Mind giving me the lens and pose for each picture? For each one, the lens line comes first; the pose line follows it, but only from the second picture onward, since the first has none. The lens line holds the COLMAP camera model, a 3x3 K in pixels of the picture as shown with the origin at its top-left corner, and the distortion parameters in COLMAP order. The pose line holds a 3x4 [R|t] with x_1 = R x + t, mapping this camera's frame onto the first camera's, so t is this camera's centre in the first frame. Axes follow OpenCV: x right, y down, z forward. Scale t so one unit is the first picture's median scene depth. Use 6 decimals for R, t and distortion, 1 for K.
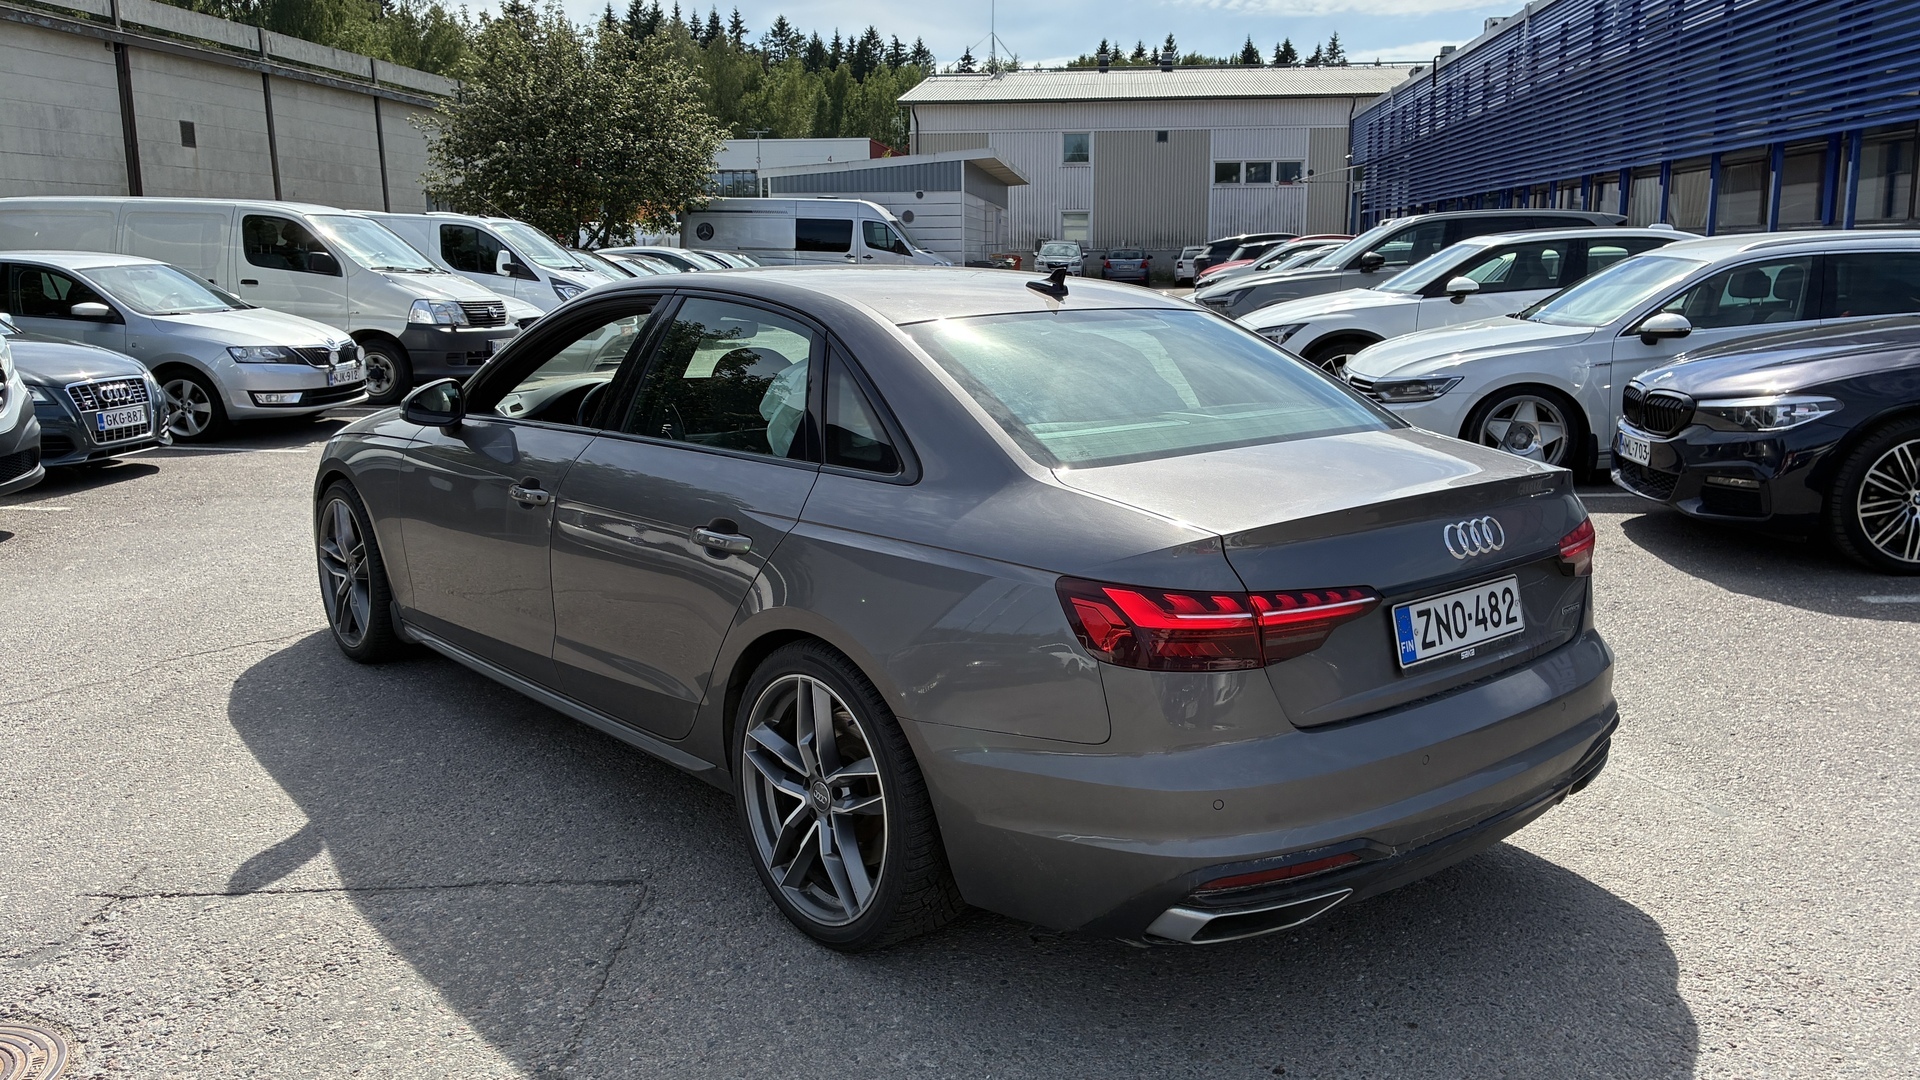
lens RADIAL K [[1465.3, 0, 960.0], [0, 1465.3, 540.0], [0, 0, 1]] dist [-0.000893, -0.001491]
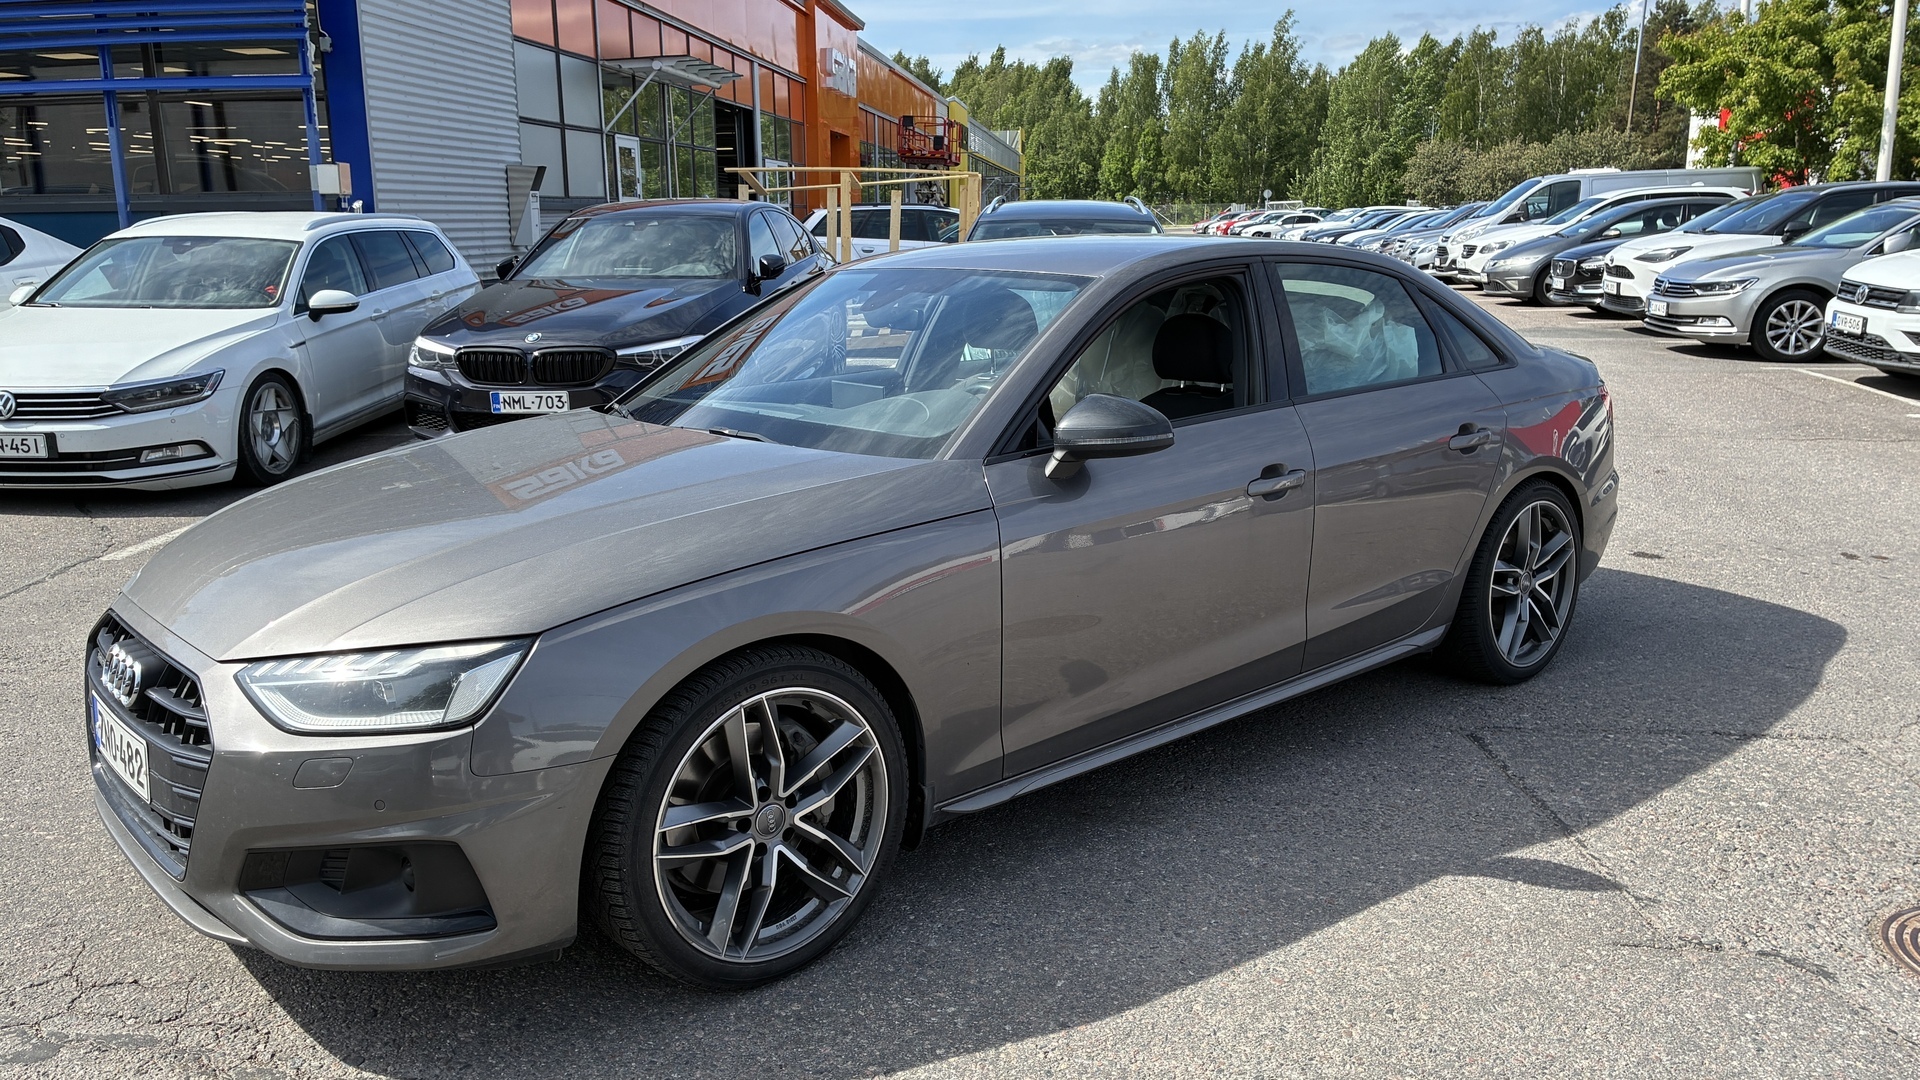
lens RADIAL K [[1465.3, 0, 960.0], [0, 1465.3, 540.0], [0, 0, 1]] dist [-0.000893, -0.001491]
pose [[-0.007747, -0.201050, 0.979550, -0.569777], [0.197011, 0.960073, 0.198611, -0.101410], [-0.980371, 0.194521, 0.032171, 0.557239]]
